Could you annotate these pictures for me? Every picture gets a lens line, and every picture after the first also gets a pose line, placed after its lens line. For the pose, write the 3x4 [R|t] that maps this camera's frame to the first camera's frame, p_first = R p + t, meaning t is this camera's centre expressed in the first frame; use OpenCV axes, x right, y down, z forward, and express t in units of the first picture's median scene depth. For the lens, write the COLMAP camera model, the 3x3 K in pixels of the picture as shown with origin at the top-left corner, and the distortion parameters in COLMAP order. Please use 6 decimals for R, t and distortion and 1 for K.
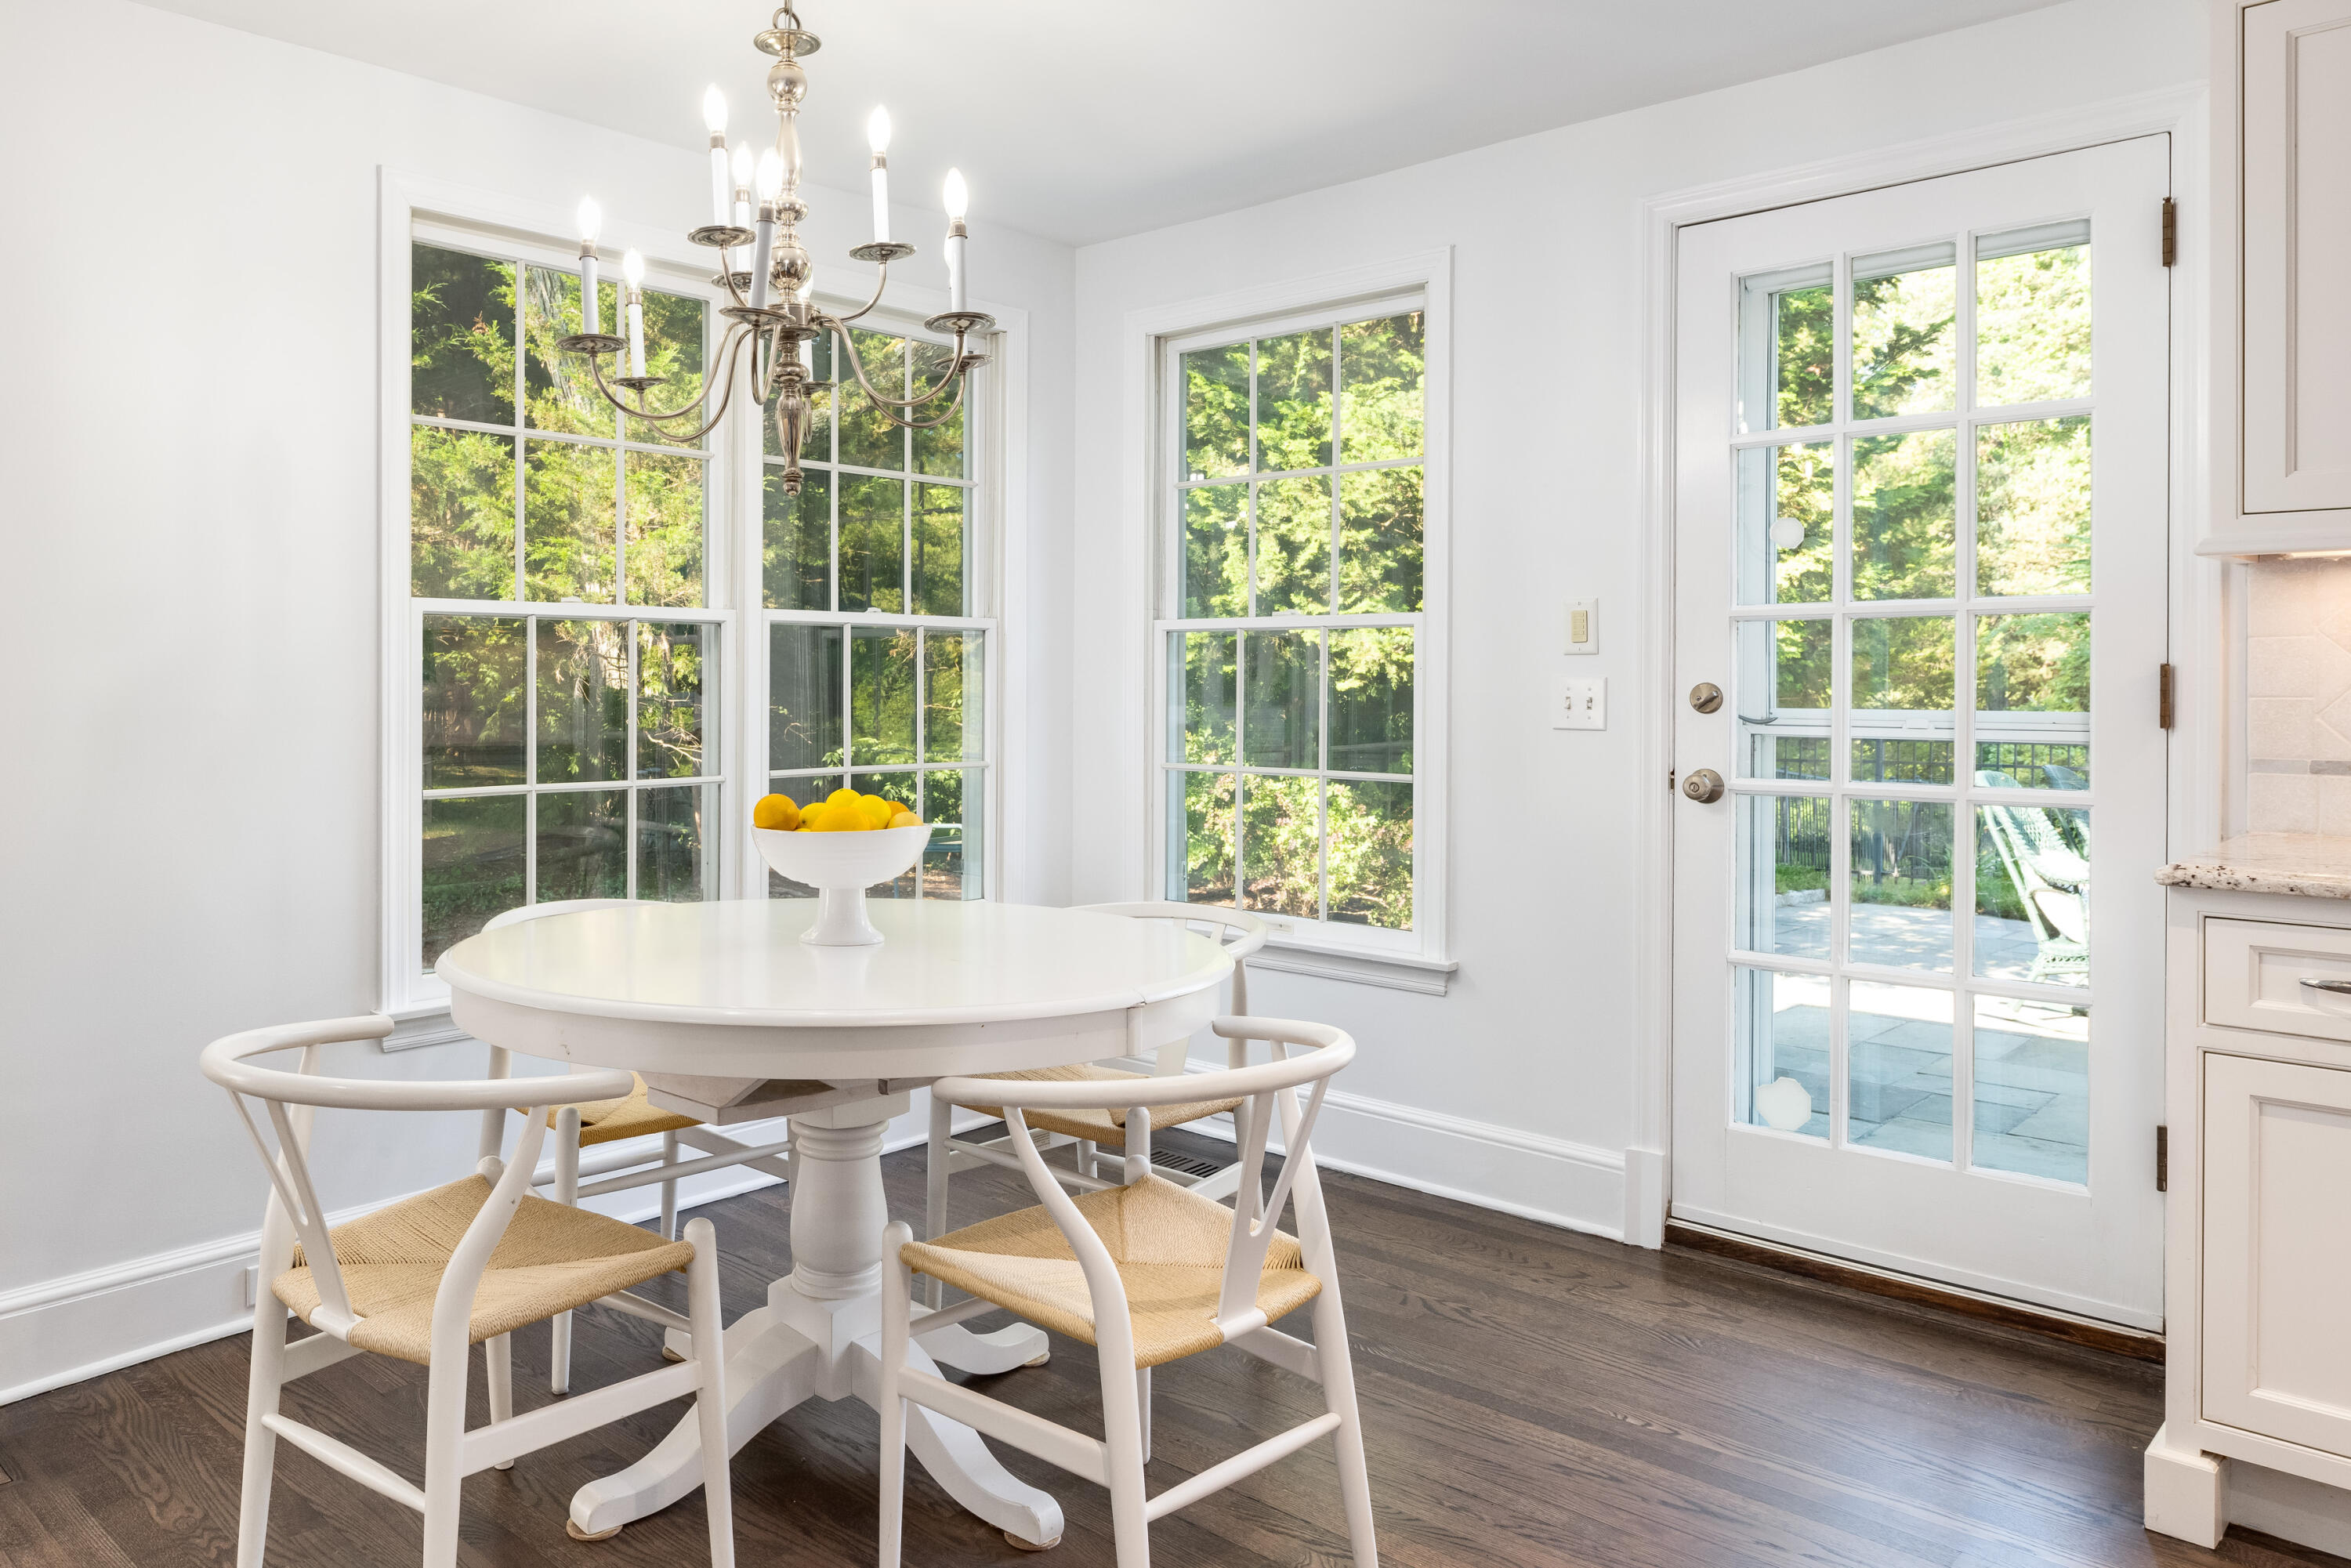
lens RADIAL K [[1622.6, 0, 1174.7], [0, 1622.6, 679.1], [0, 0, 1]] dist [-0.005203, -0.003737]
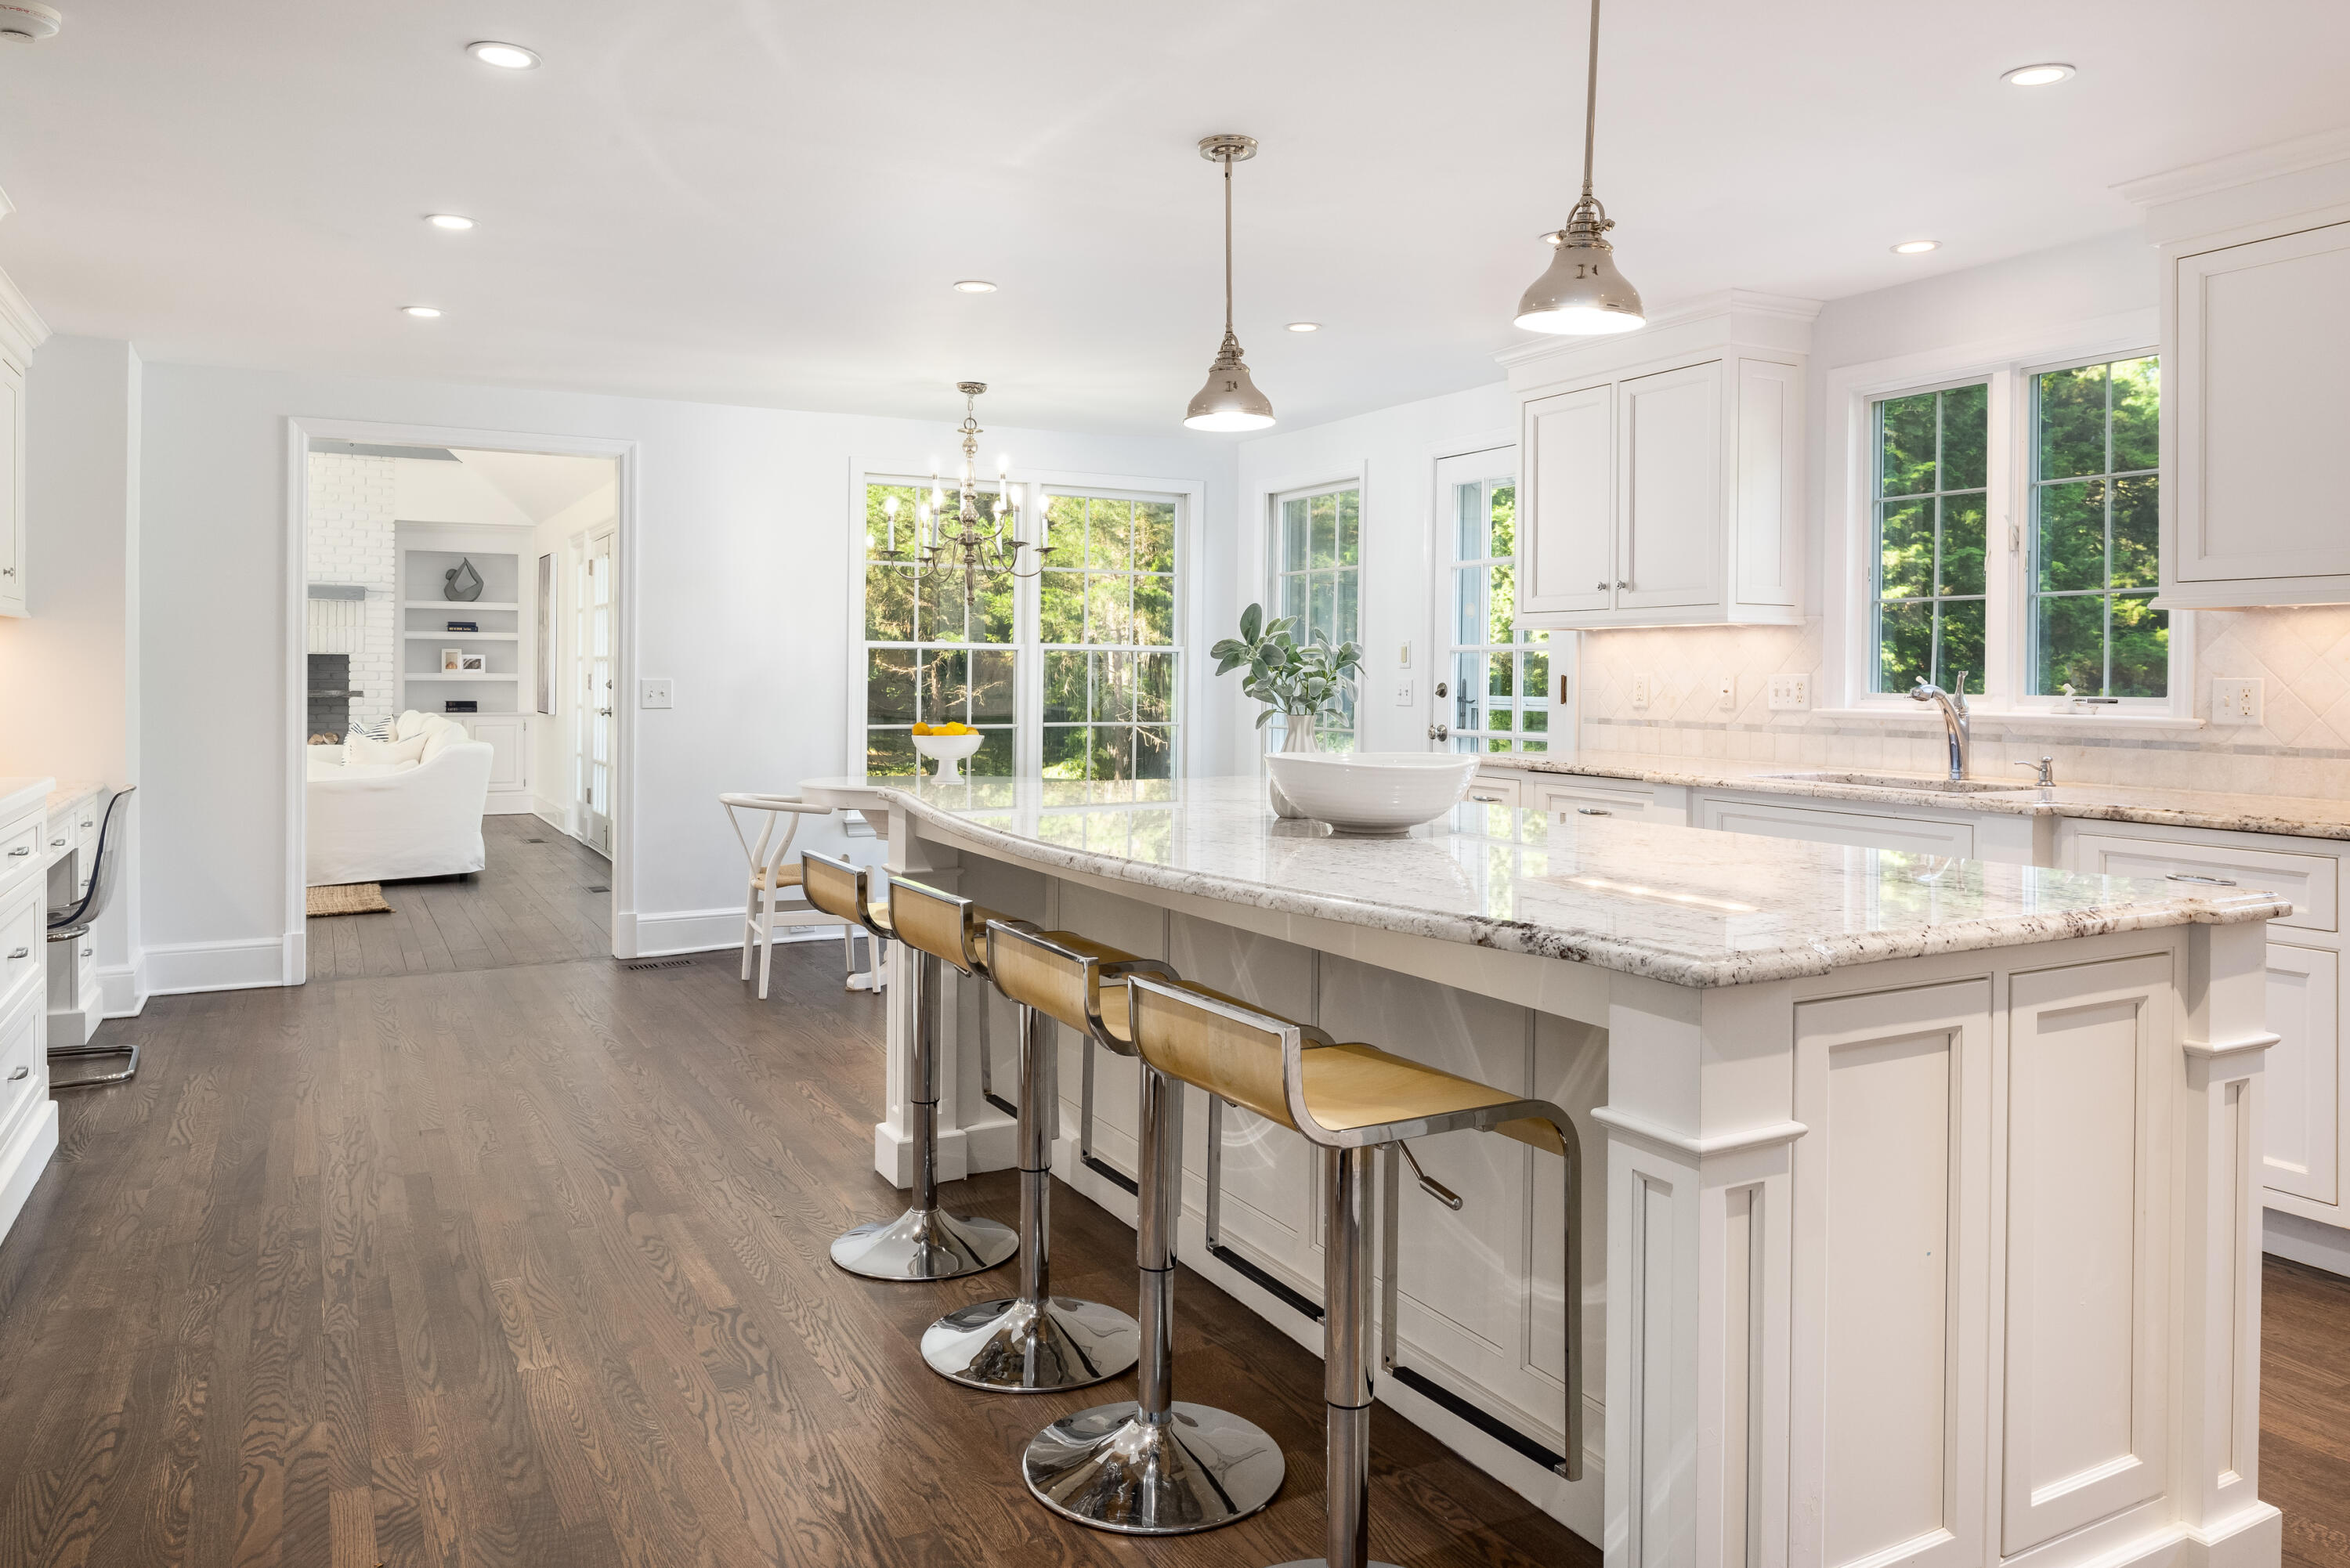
lens RADIAL K [[1621.8, 0, 1174.2], [0, 1621.8, 679.2], [0, 0, 1]] dist [-0.005203, -0.003737]
pose [[0.942702, 0.001348, -0.333633, 0.726632], [-0.005303, 0.999926, -0.010943, 0.018243], [0.333594, 0.012085, 0.942640, -1.070185]]
